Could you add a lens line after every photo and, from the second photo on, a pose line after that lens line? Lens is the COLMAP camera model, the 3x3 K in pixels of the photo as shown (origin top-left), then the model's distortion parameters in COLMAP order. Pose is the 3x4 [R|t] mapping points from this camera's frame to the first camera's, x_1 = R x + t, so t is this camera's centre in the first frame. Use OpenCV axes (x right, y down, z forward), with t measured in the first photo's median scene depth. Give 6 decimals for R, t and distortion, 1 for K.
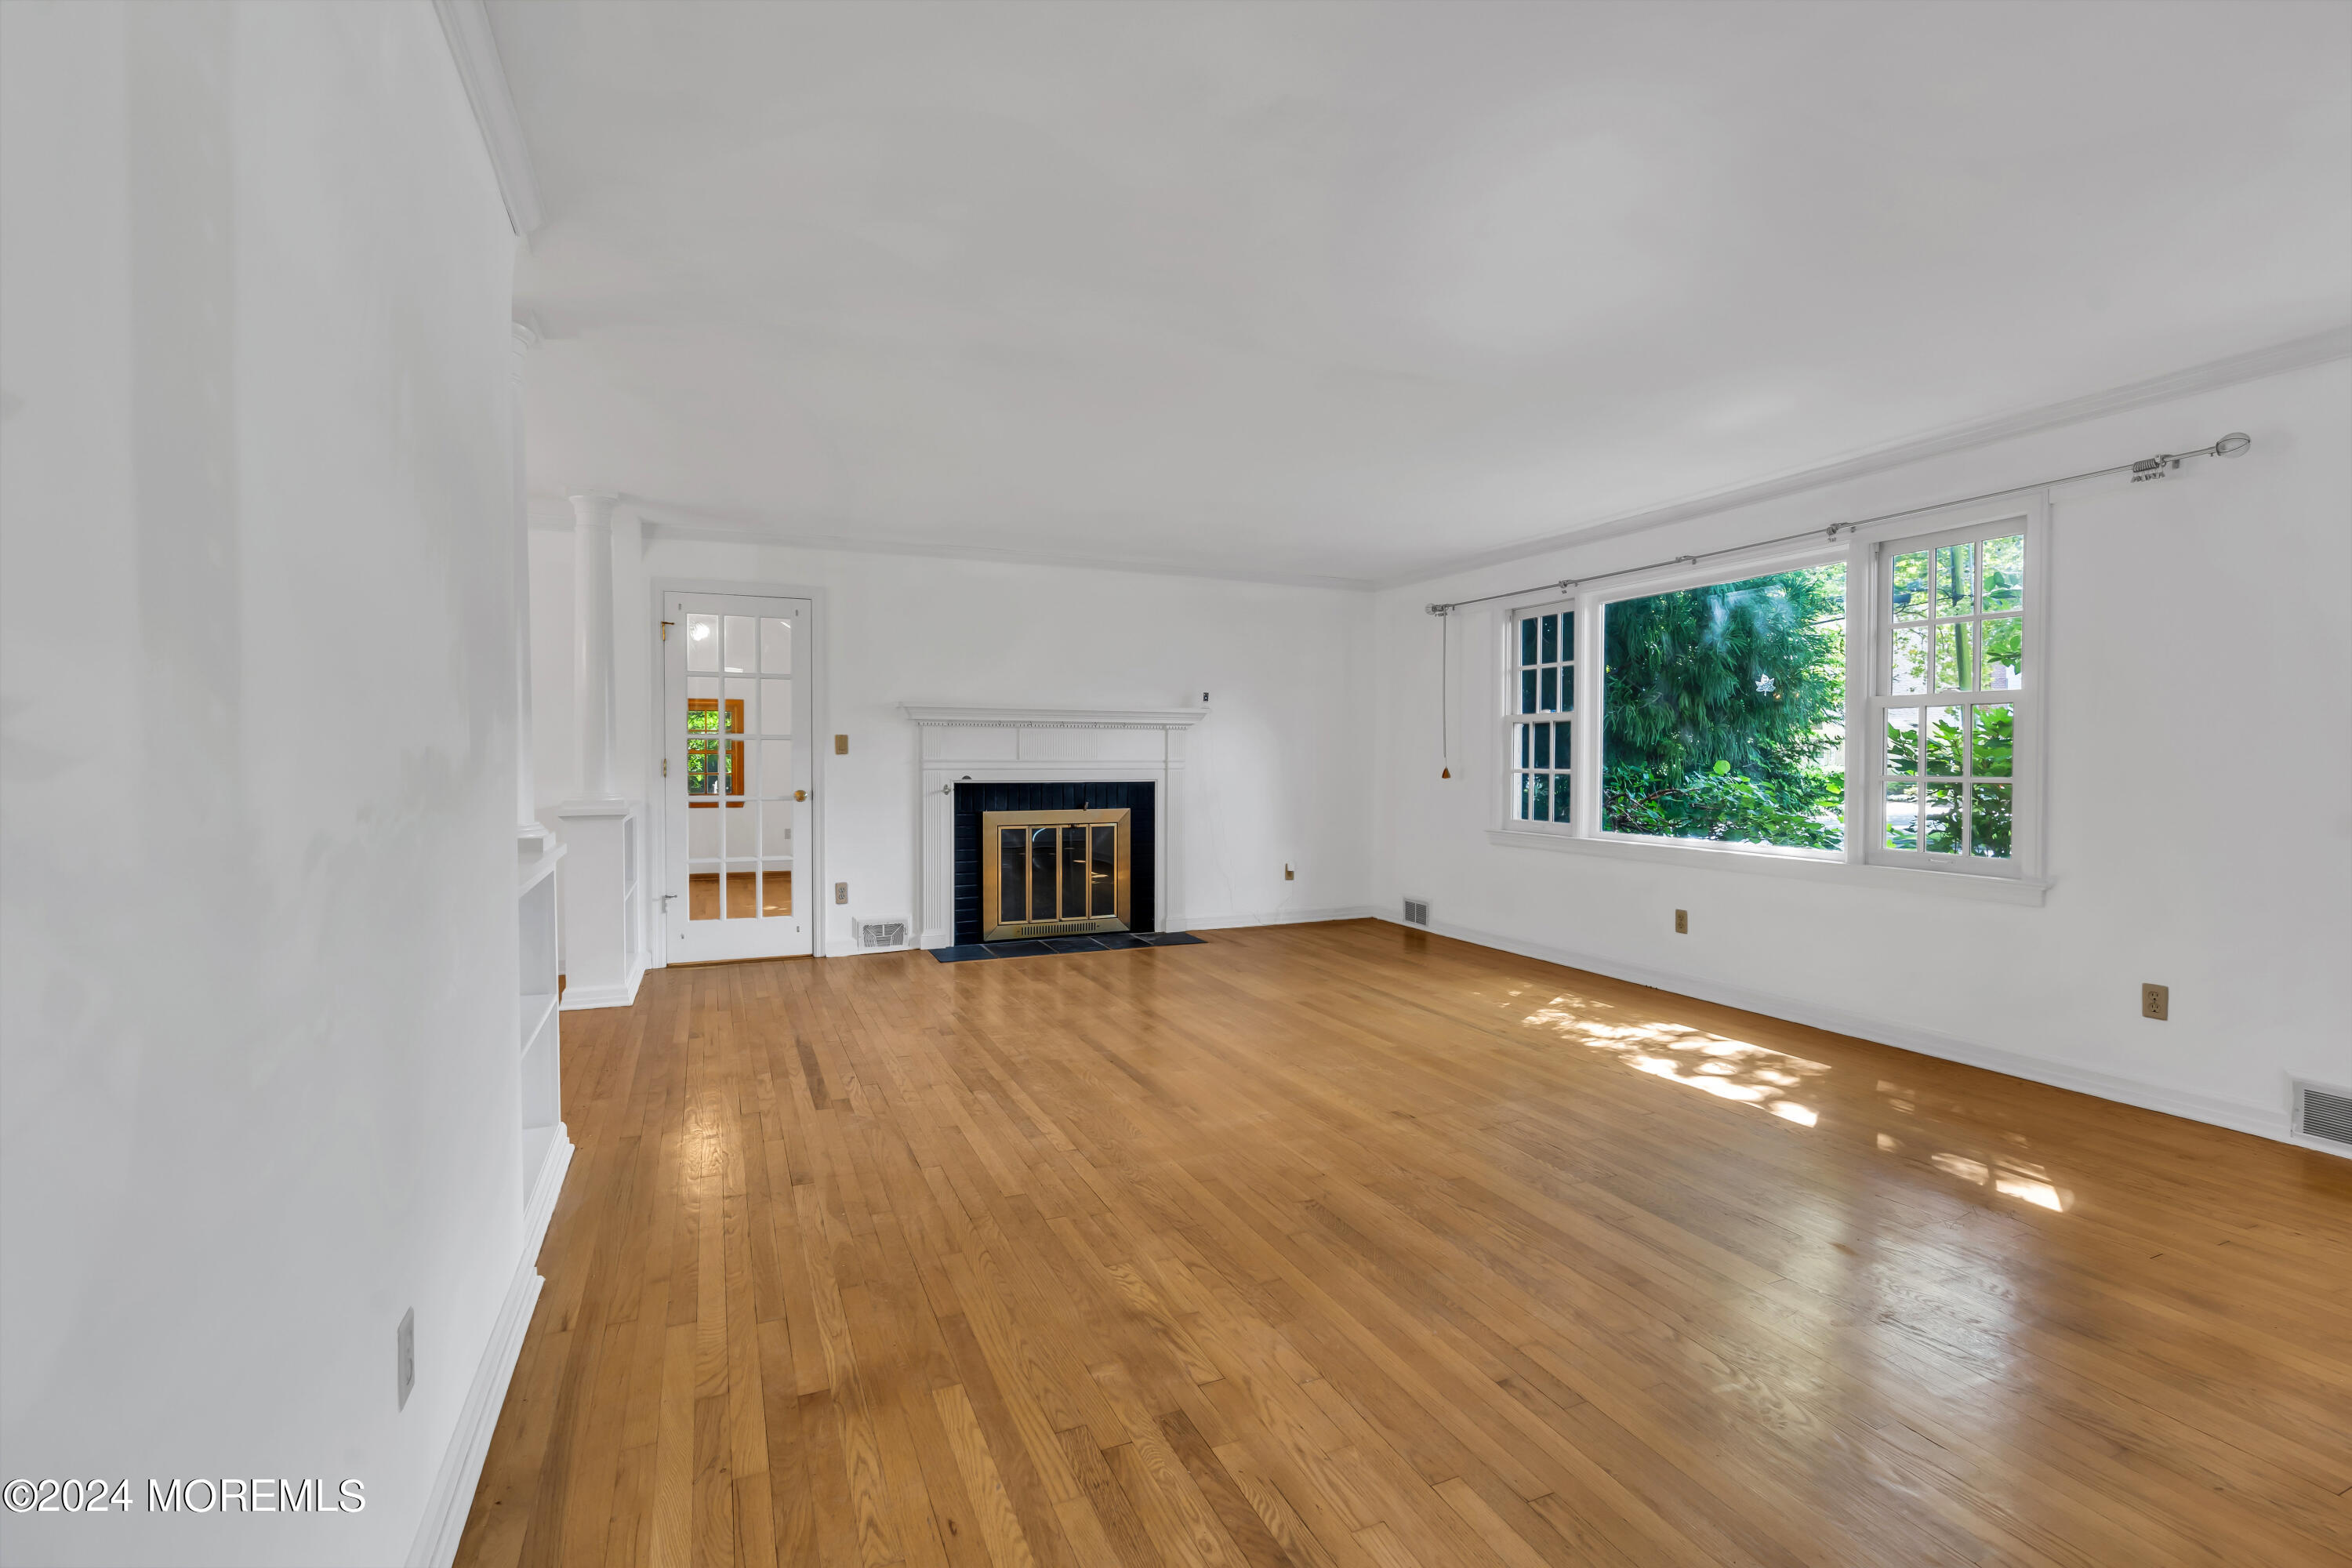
lens RADIAL K [[1062.5, 0, 1184.4], [0, 1062.5, 768.2], [0, 0, 1]] dist [-0.009558, 0.000677]
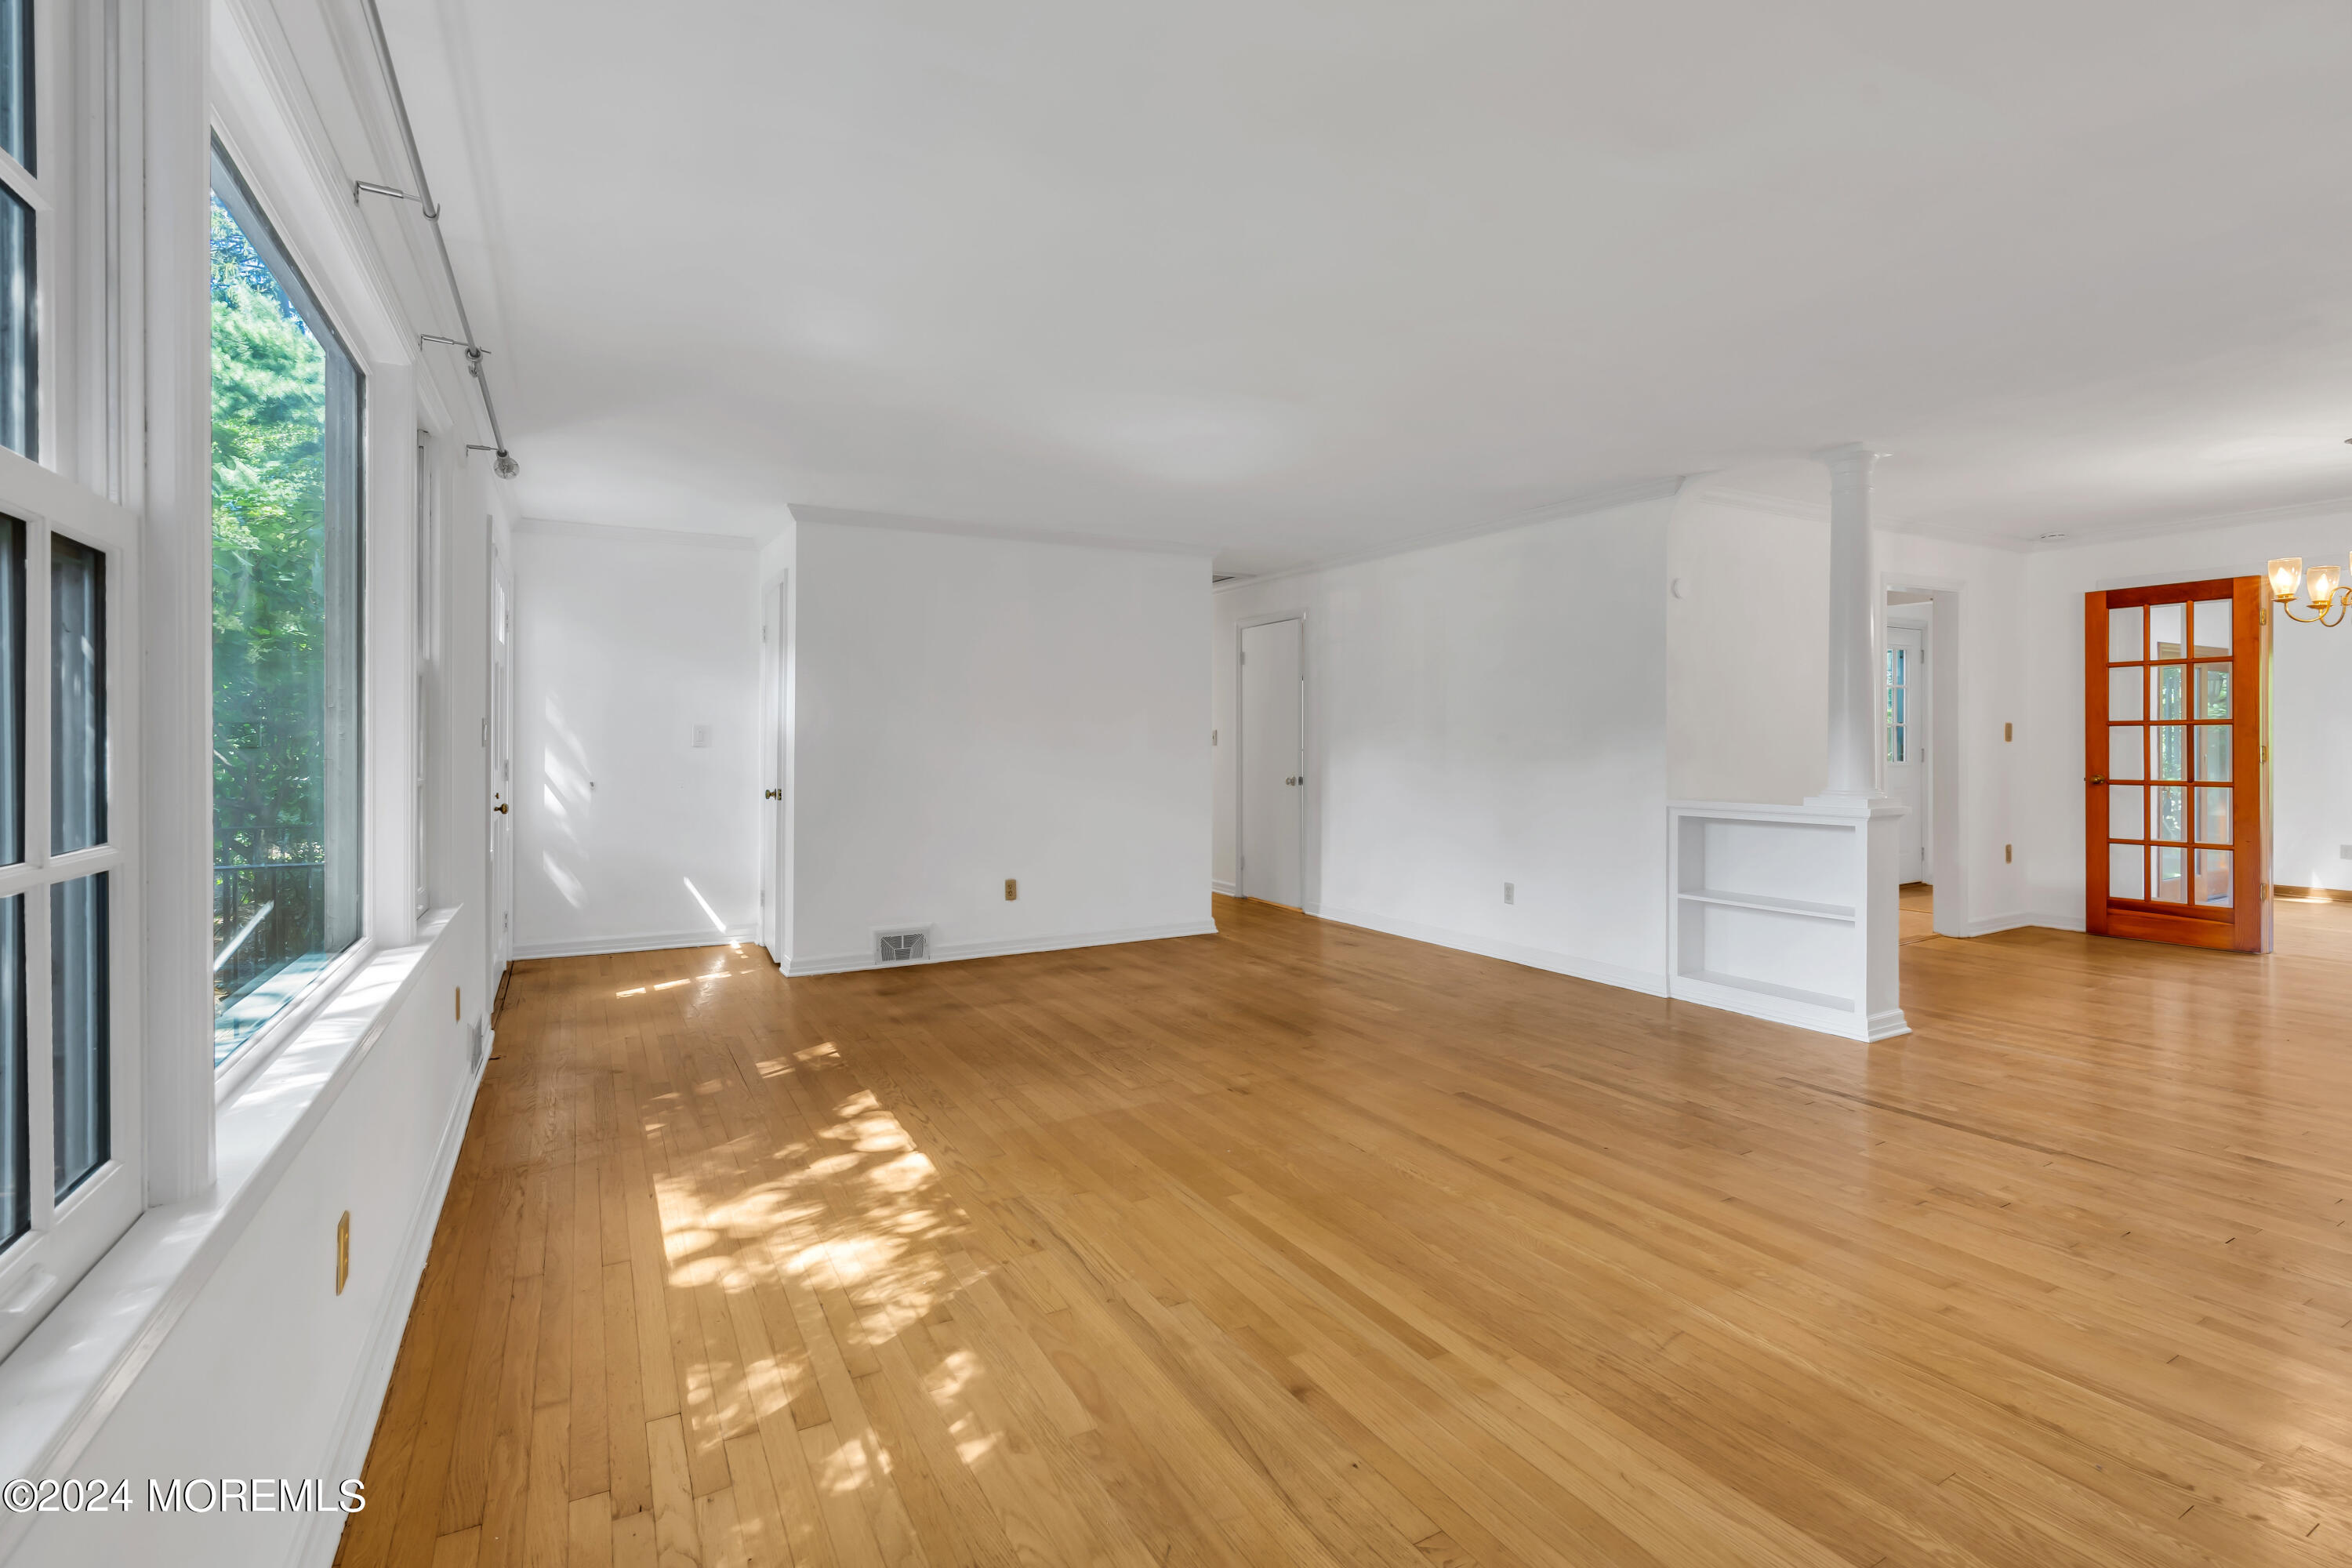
lens RADIAL K [[1062.1, 0, 1179.2], [0, 1062.1, 744.3], [0, 0, 1]] dist [-0.008532, 0.001170]
pose [[-0.996224, 0.002433, -0.086780, 0.203872], [0.001244, 0.999905, 0.013752, -0.016302], [0.086806, 0.013592, -0.996133, 1.168303]]
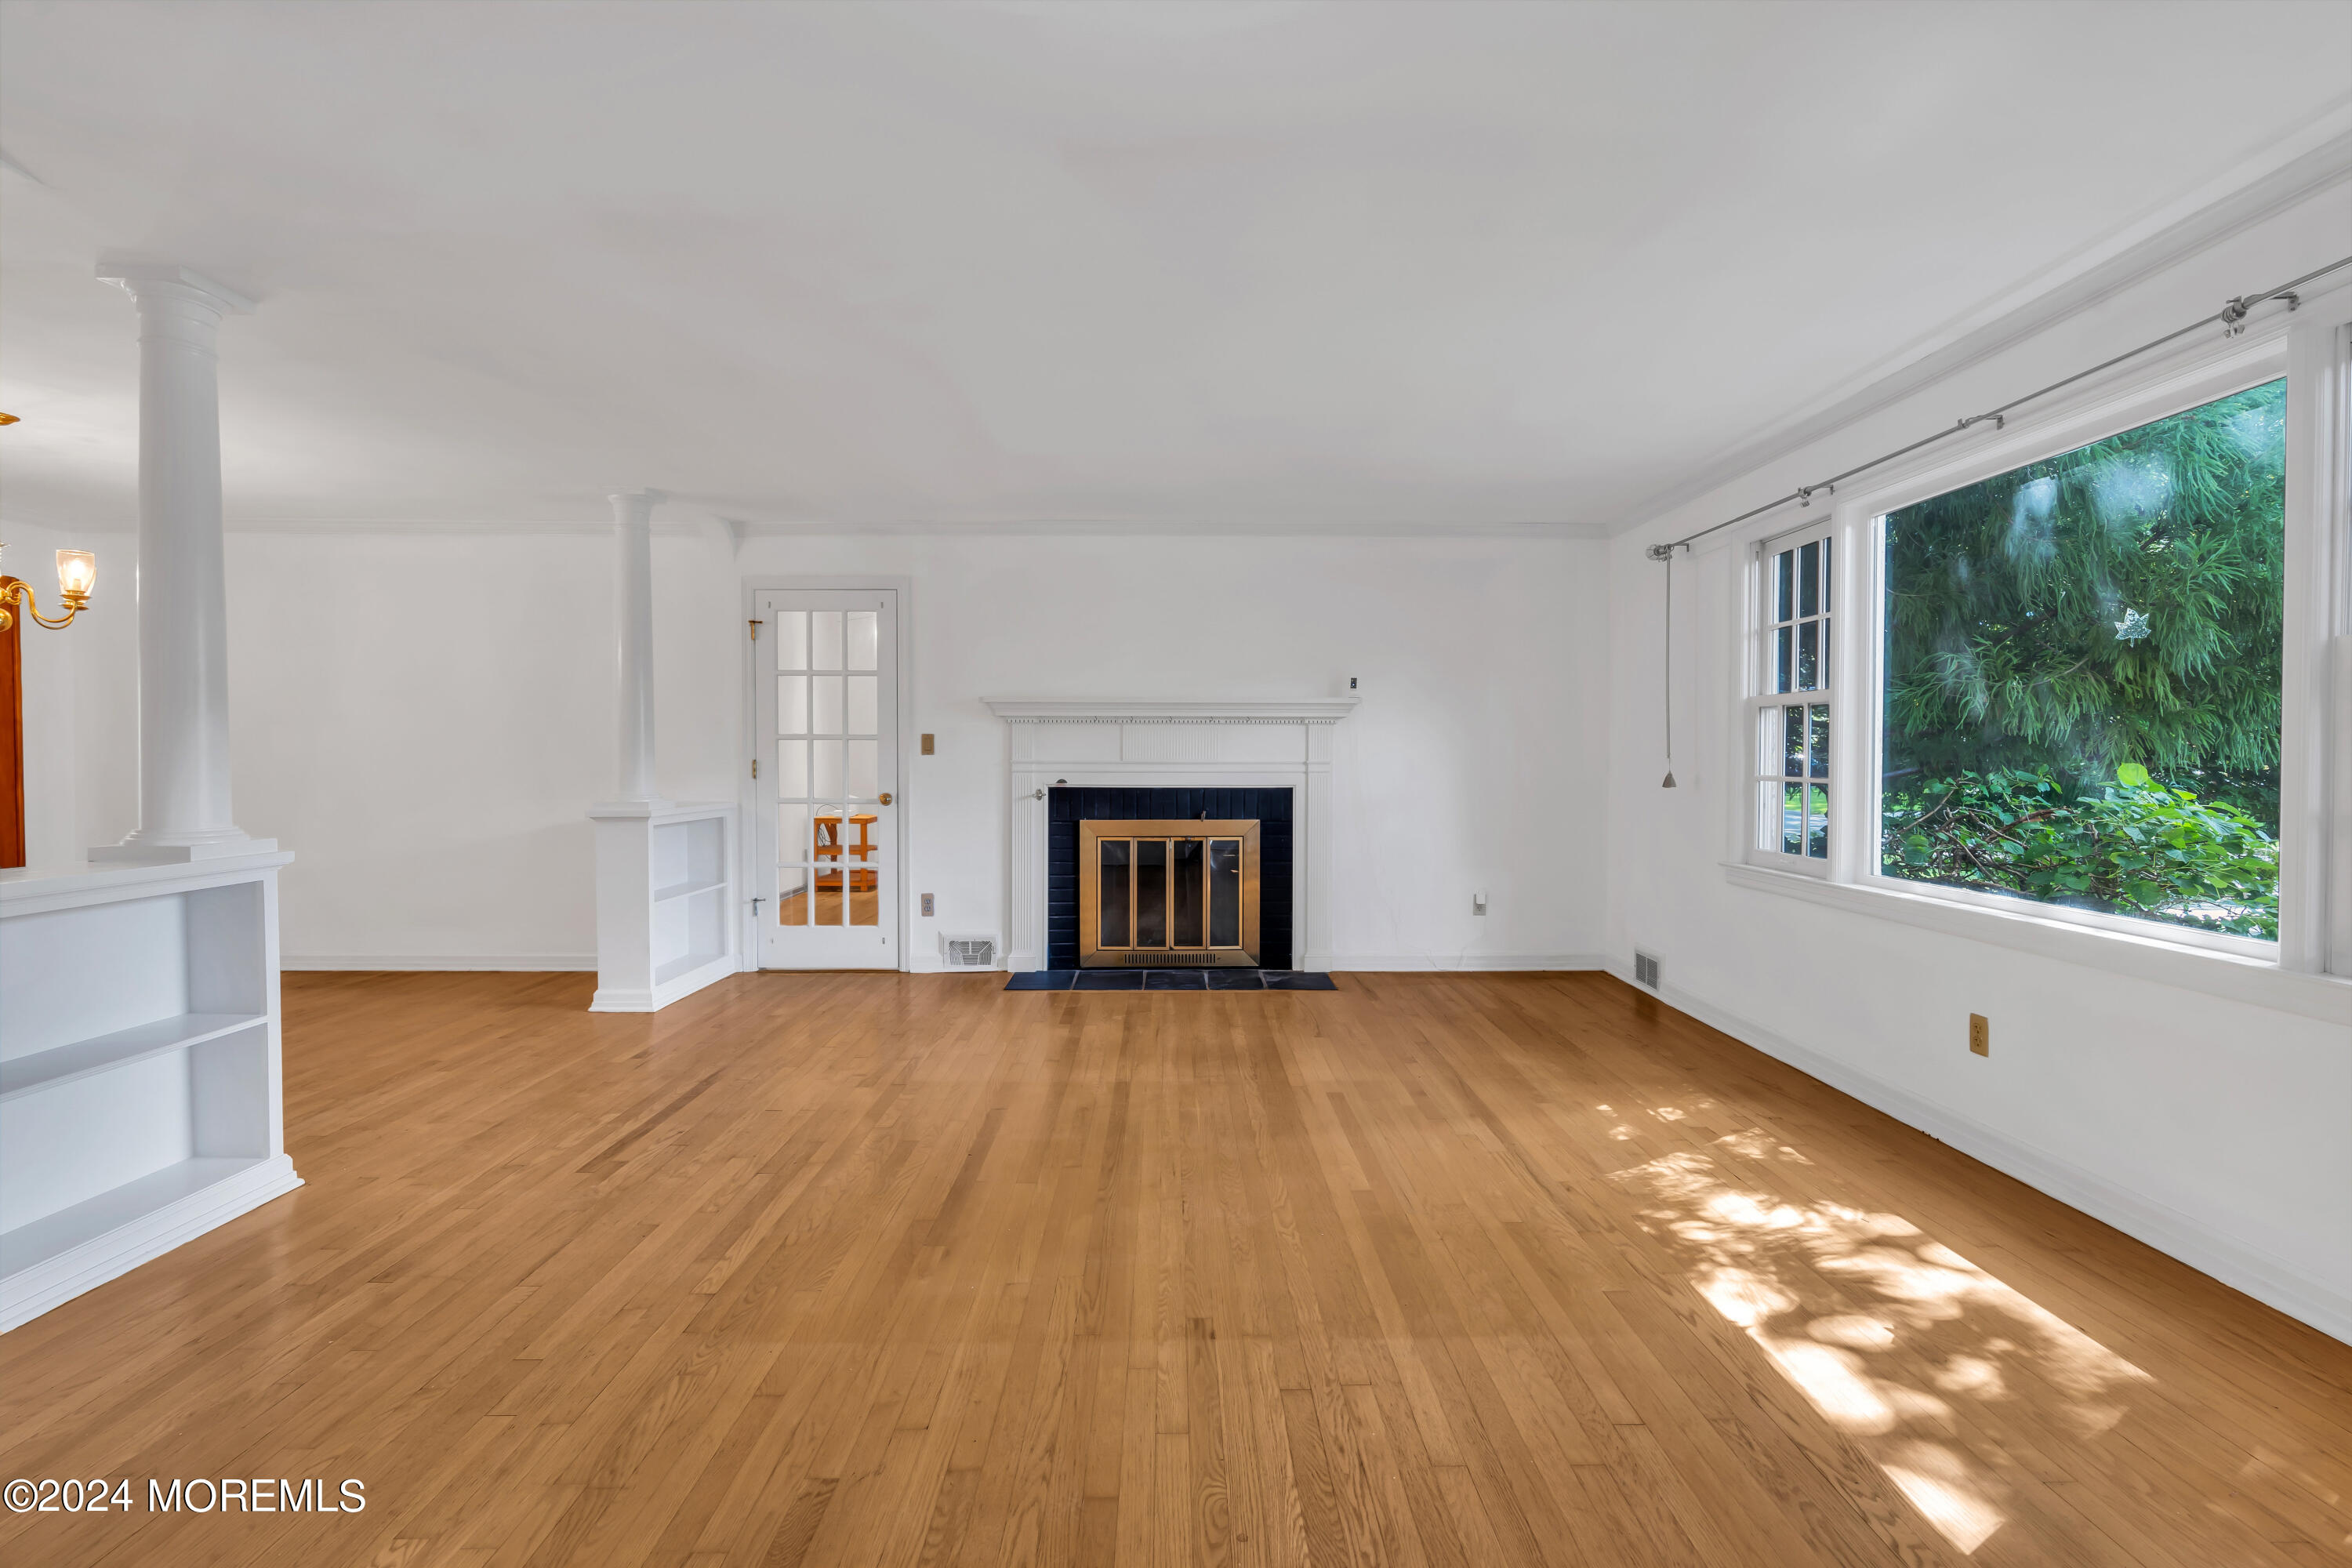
lens RADIAL K [[1062.5, 0, 1184.4], [0, 1062.5, 768.2], [0, 0, 1]] dist [-0.009558, 0.000677]
pose [[0.917513, 0.003634, -0.397690, 0.255311], [-0.003894, 0.999992, 0.000155, -0.002610], [0.397687, 0.001406, 0.917520, 0.241904]]
